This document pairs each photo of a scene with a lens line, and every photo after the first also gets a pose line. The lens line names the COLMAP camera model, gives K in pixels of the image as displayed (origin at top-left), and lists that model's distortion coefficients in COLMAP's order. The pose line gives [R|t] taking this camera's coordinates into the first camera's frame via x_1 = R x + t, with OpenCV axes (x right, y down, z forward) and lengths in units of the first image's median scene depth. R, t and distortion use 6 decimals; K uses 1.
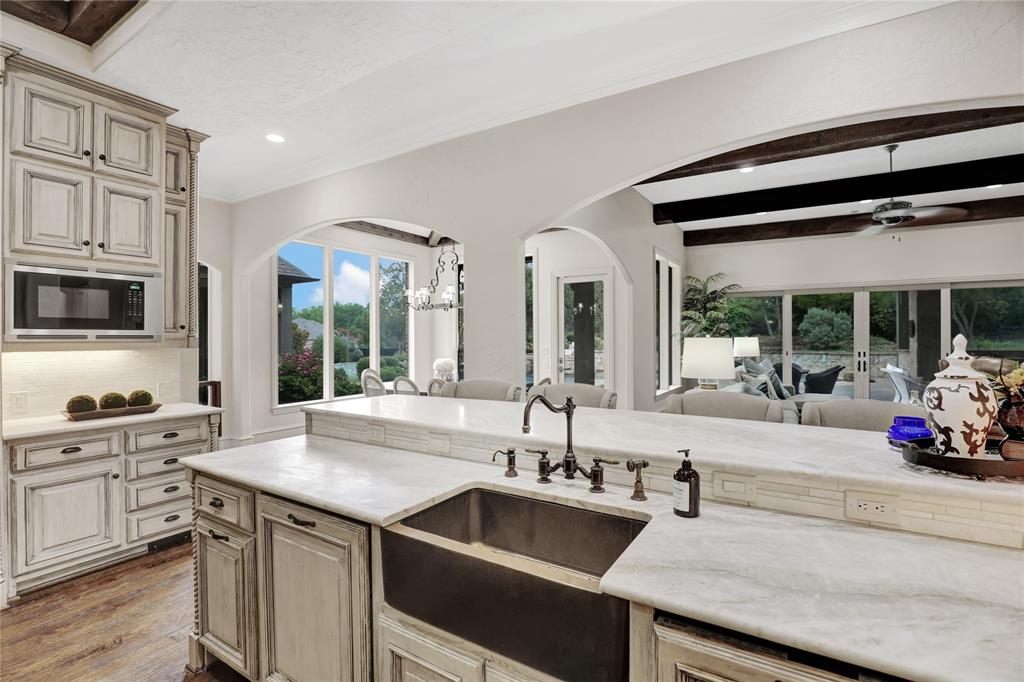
lens RADIAL K [[467.8, 0, 514.5], [0, 467.8, 339.2], [0, 0, 1]] dist [-0.010774, 0.000775]
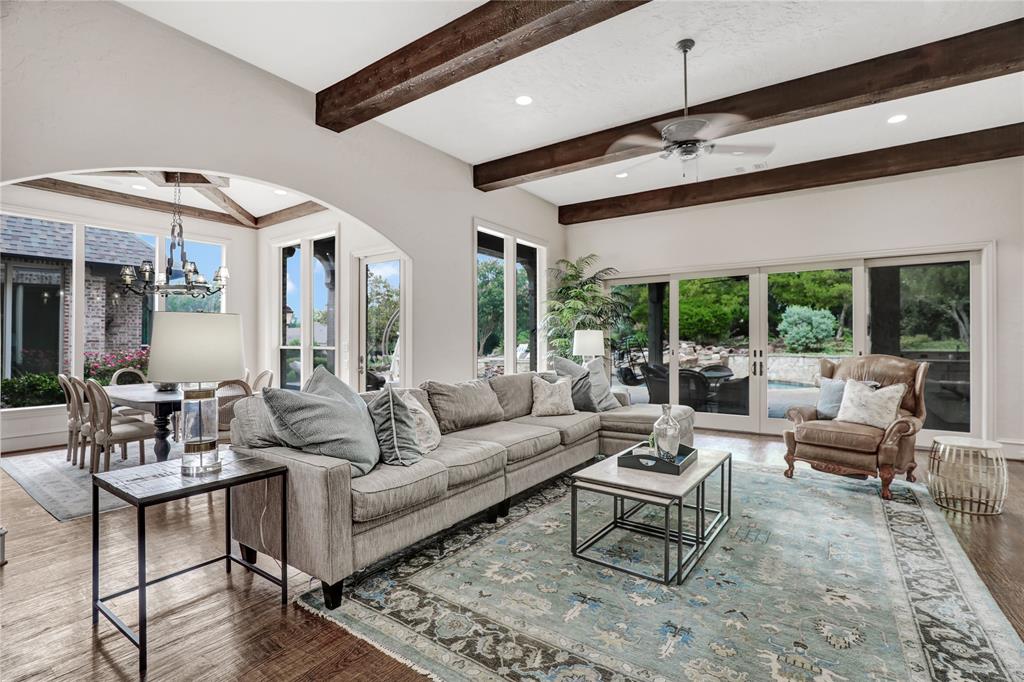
lens RADIAL K [[467.8, 0, 512.0], [0, 467.8, 343.5], [0, 0, 1]] dist [-0.010774, 0.000775]
pose [[0.998184, 0.001698, -0.060213, 0.375109], [-0.001750, 0.999998, -0.000811, 0.016785], [0.060211, 0.000915, 0.998185, 0.188147]]
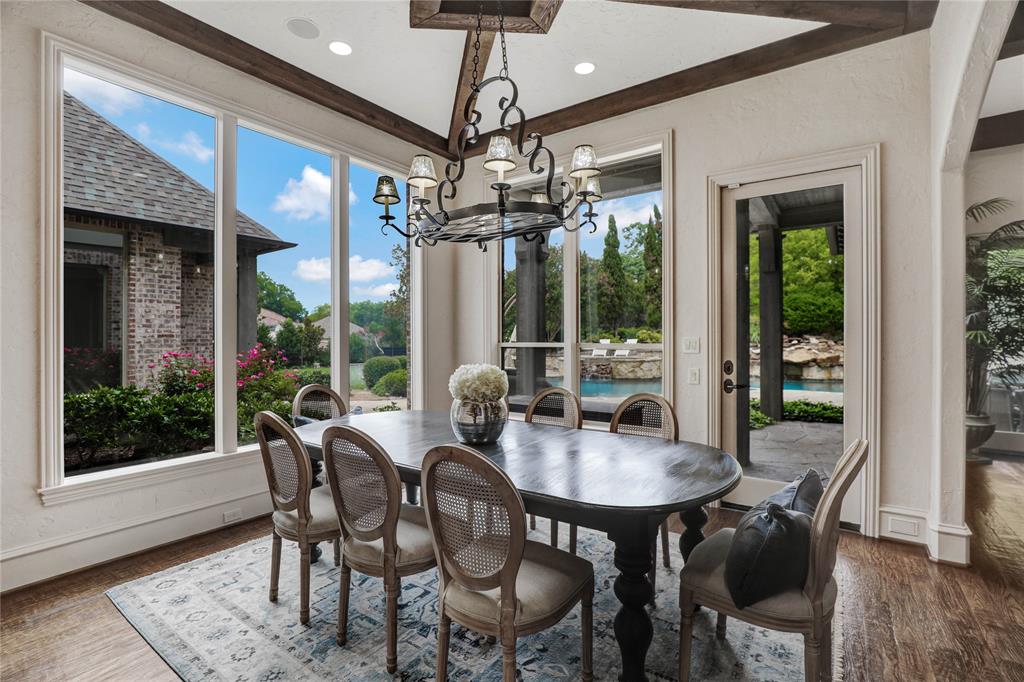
lens RADIAL K [[467.8, 0, 517.3], [0, 467.8, 336.2], [0, 0, 1]] dist [-0.010774, 0.000775]
pose [[0.998330, 0.000135, -0.057768, -0.077495], [-0.000479, 0.999982, -0.005935, 0.017028], [0.057766, 0.005953, 0.998312, 0.496955]]
